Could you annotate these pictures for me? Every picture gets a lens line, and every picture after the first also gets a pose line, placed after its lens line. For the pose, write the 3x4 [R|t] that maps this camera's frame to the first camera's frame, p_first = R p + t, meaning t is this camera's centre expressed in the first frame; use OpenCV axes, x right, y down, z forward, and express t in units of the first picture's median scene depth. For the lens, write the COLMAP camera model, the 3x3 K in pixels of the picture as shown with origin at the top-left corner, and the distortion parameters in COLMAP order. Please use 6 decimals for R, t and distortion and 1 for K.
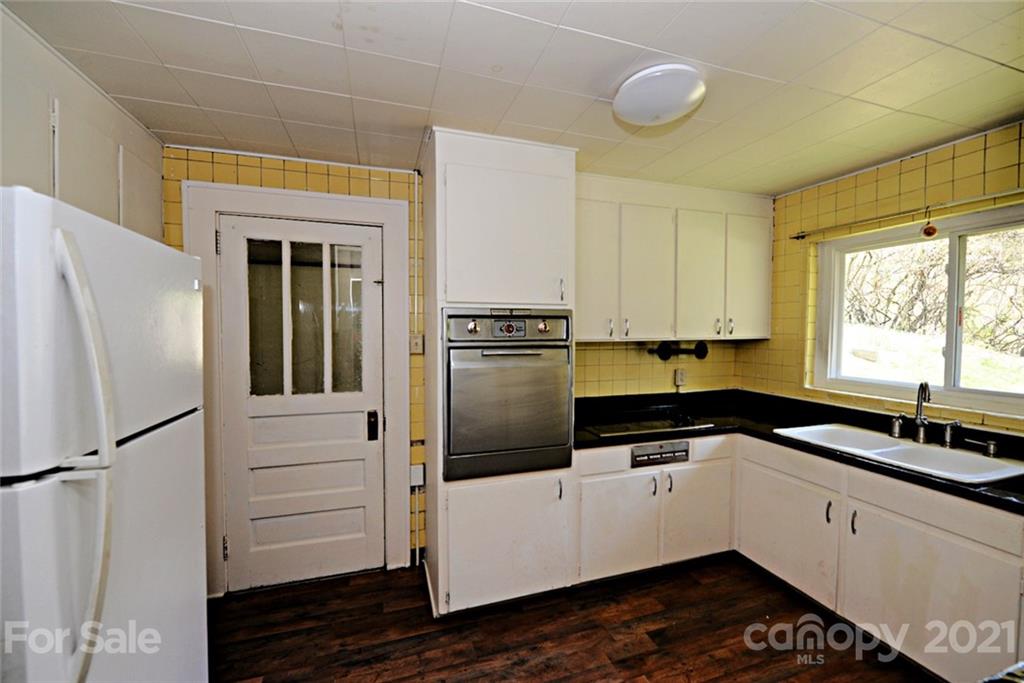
lens RADIAL K [[407.7, 0, 511.9], [0, 407.7, 340.3], [0, 0, 1]] dist [-0.006907, -0.000248]
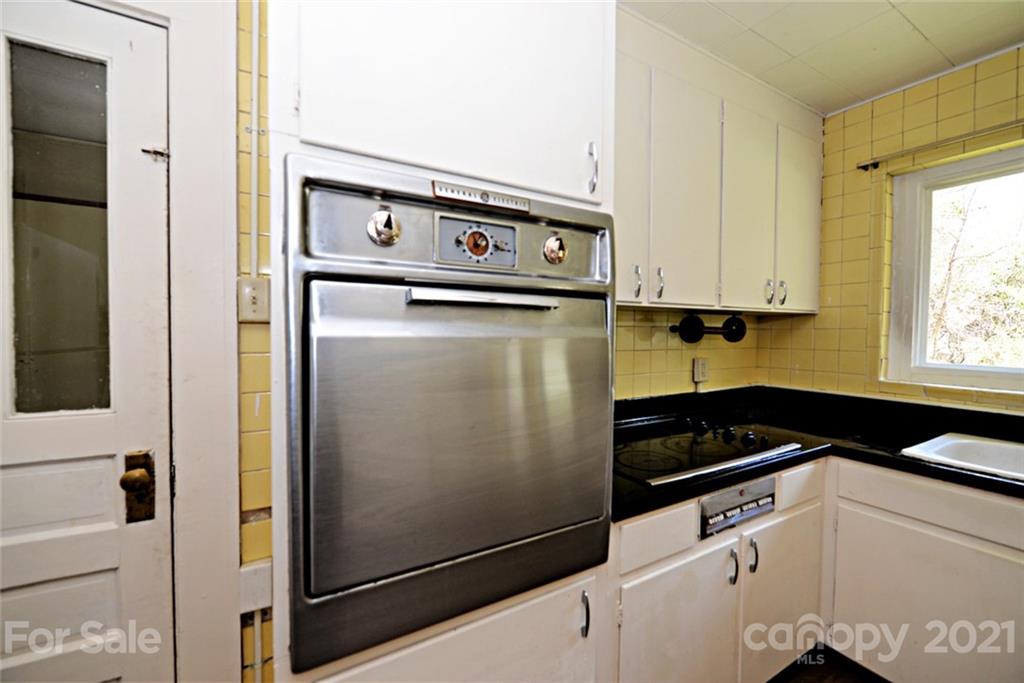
lens RADIAL K [[407.7, 0, 509.5], [0, 407.7, 337.7], [0, 0, 1]] dist [-0.006907, -0.000248]
pose [[0.979973, 0.002063, 0.199119, -0.045967], [0.000319, 0.999929, -0.011933, 0.056998], [-0.199129, 0.011757, 0.979903, 0.504660]]
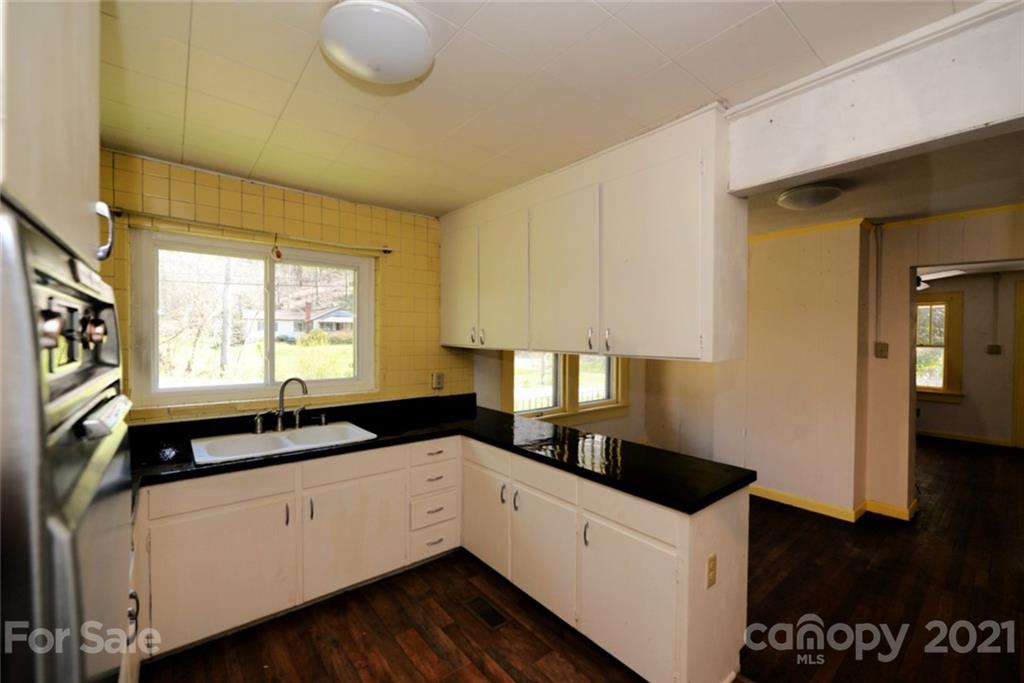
lens RADIAL K [[407.7, 0, 509.2], [0, 407.7, 345.3], [0, 0, 1]] dist [-0.006907, -0.000248]
pose [[-0.359171, -0.020064, 0.933056, -0.297258], [0.018146, 0.999430, 0.028476, -0.018530], [-0.933095, 0.027159, -0.358602, 0.676278]]
